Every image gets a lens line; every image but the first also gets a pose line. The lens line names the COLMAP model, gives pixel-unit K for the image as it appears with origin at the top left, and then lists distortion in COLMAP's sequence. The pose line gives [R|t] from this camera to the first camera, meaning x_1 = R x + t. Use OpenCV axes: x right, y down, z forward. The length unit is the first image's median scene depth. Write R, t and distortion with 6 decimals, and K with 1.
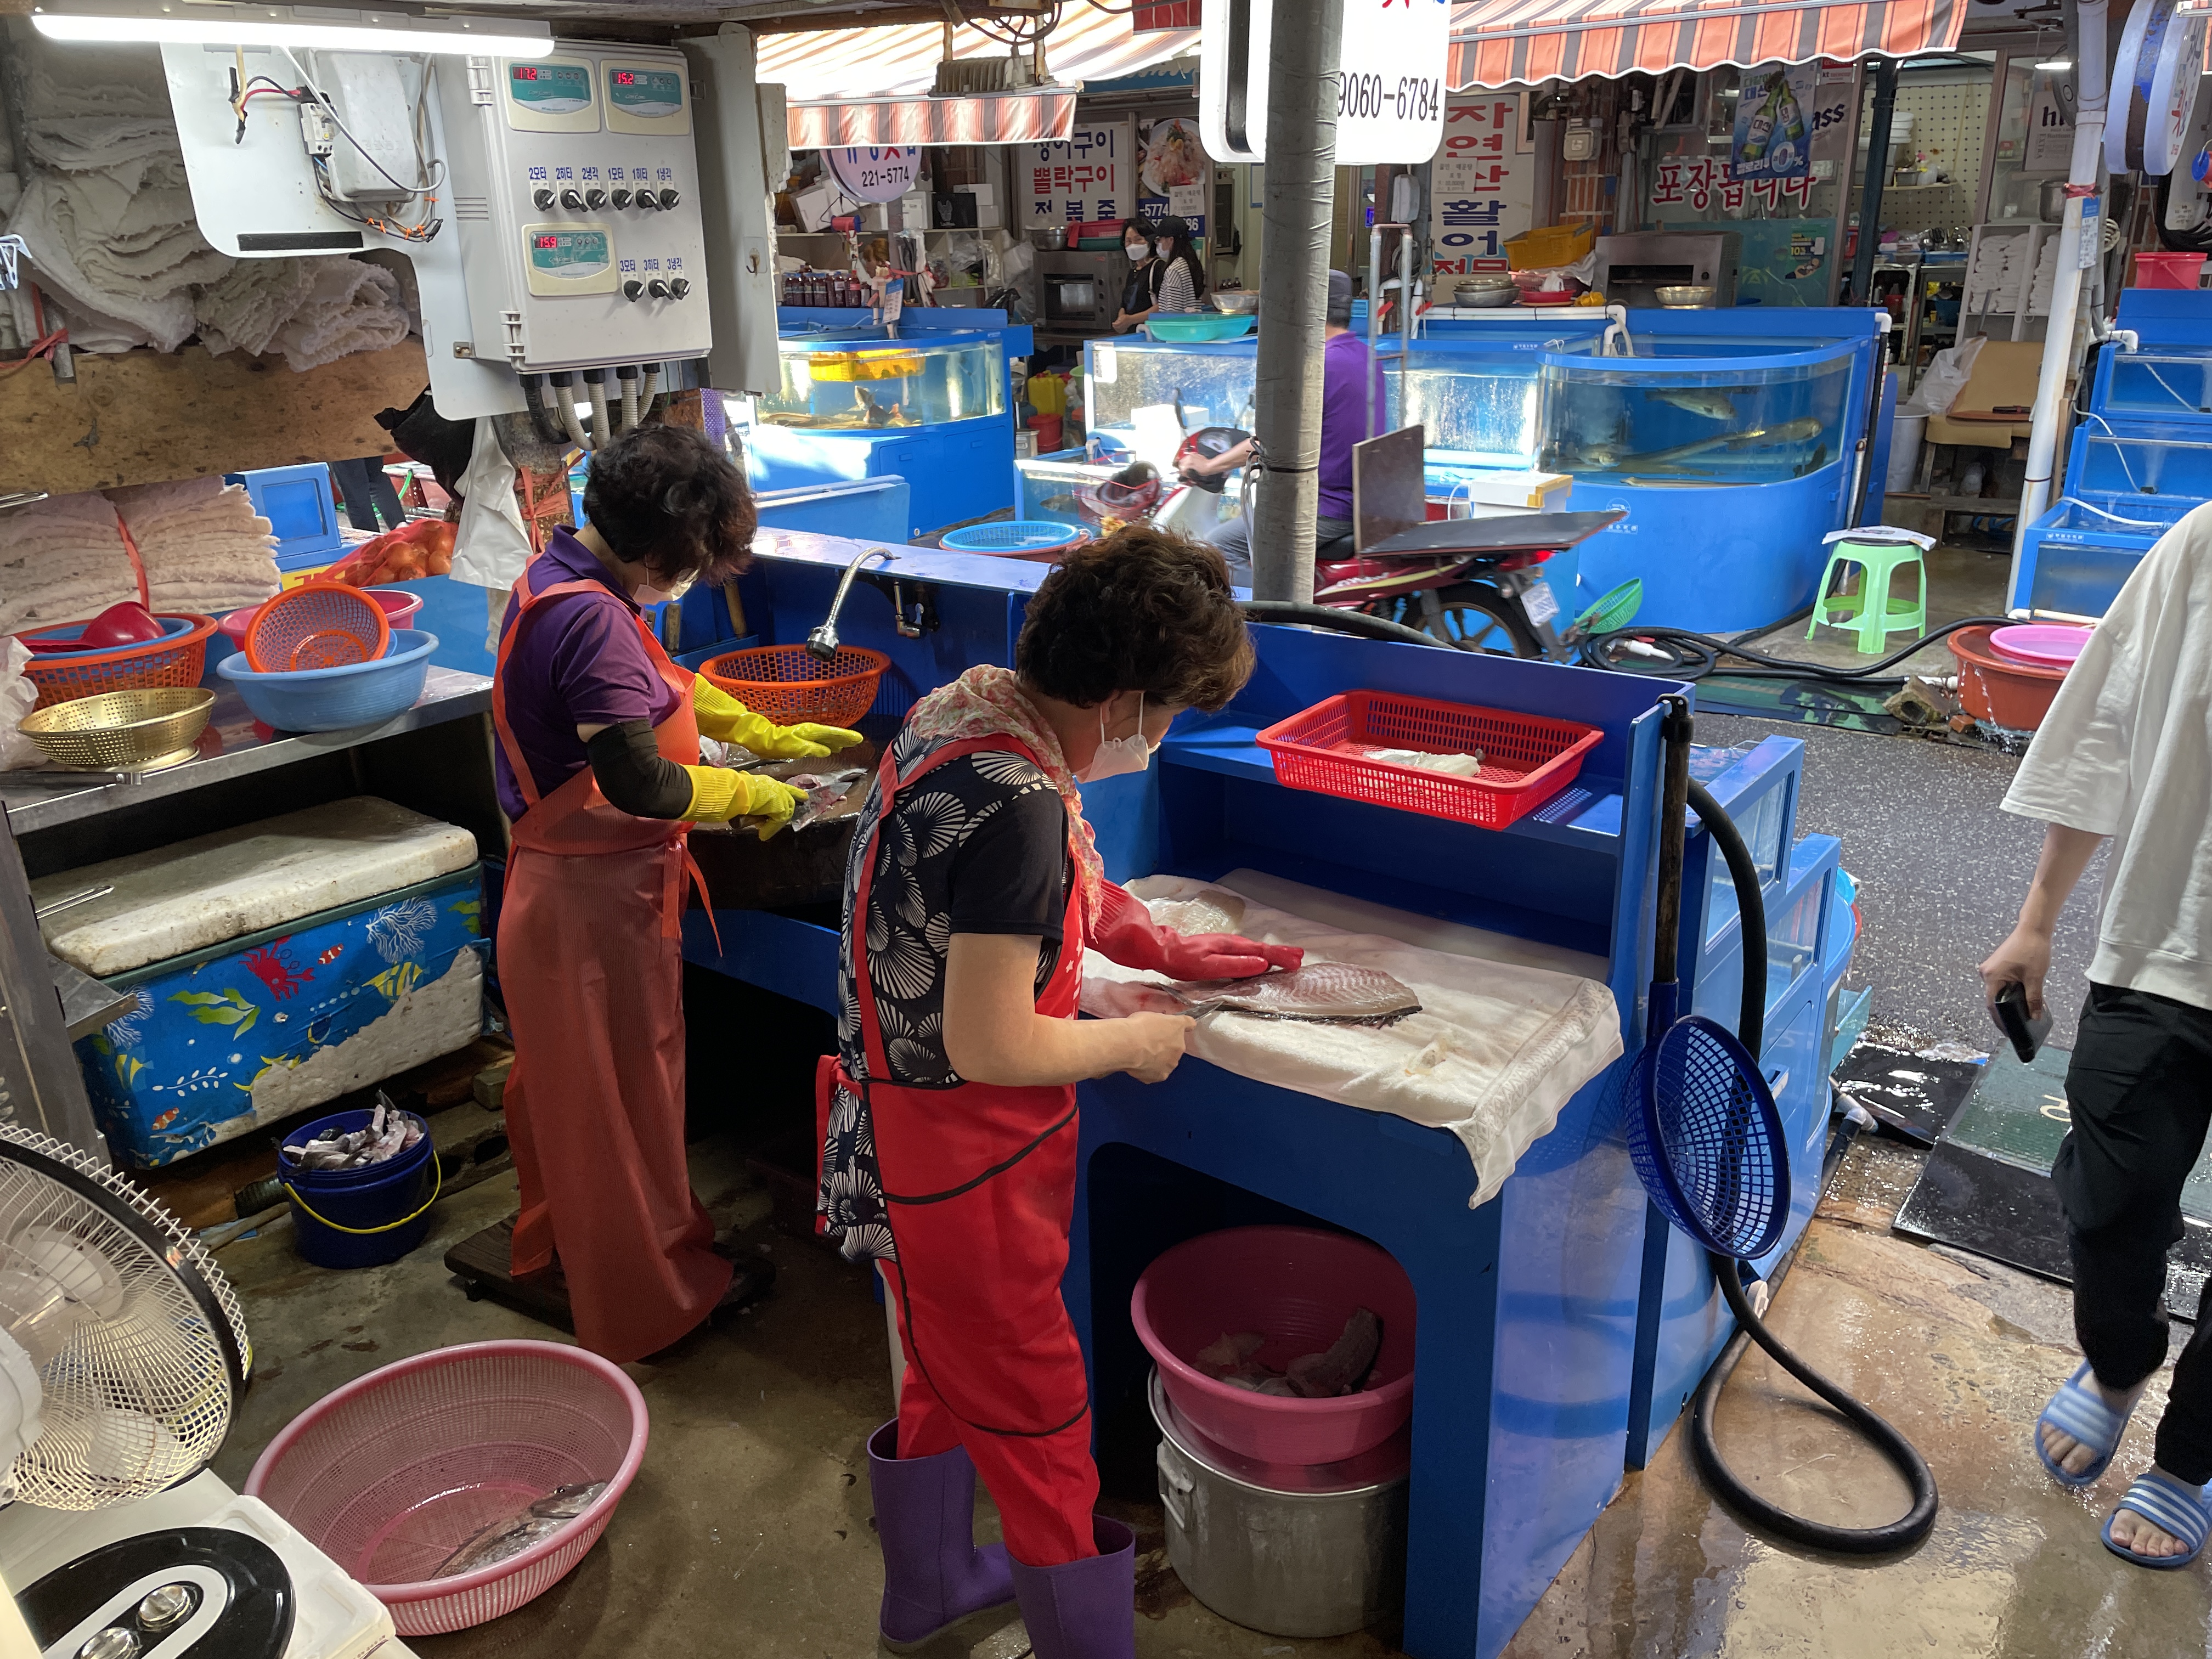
lens RADIAL K [[1672.2, 0, 1100.6], [0, 1672.2, 795.9], [0, 0, 1]] dist [0.106783, -0.136512]
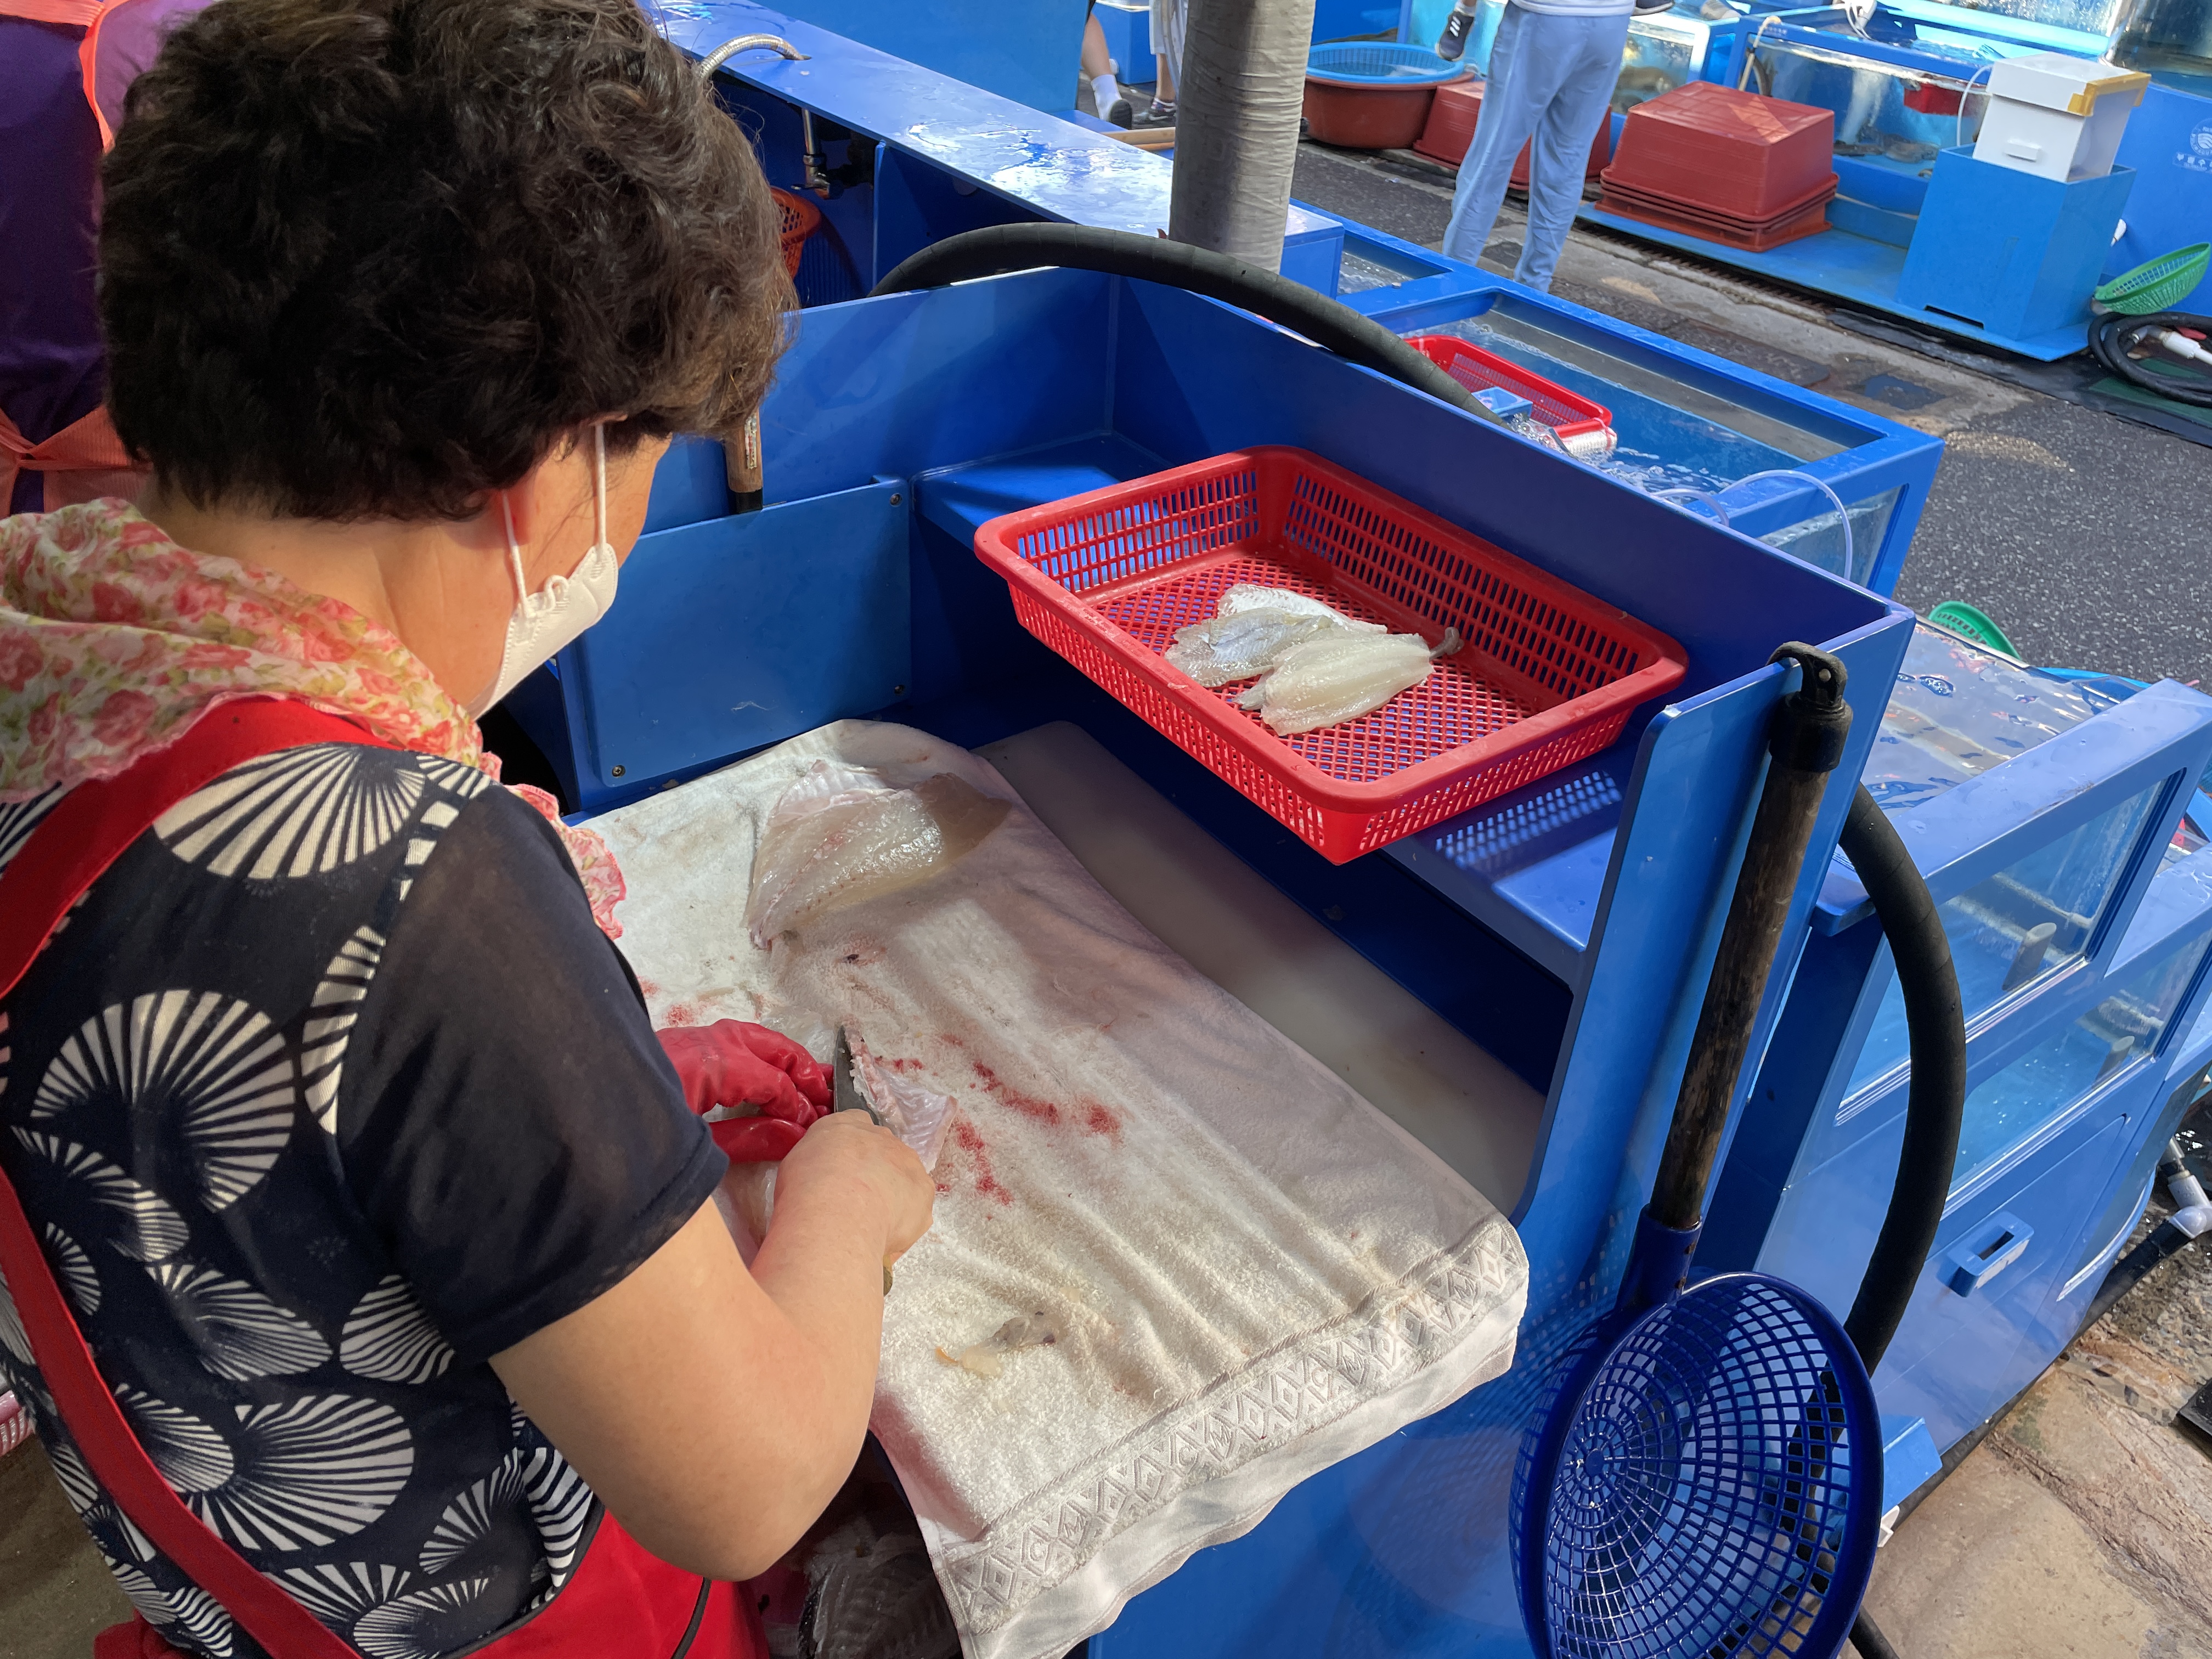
lens RADIAL K [[1672.2, 0, 1100.6], [0, 1672.2, 795.9], [0, 0, 1]] dist [0.106783, -0.136512]
pose [[0.953169, 0.217684, -0.209957, 0.230275], [-0.156693, 0.949225, 0.272799, -0.093483], [0.258681, -0.227125, 0.938881, 0.490346]]
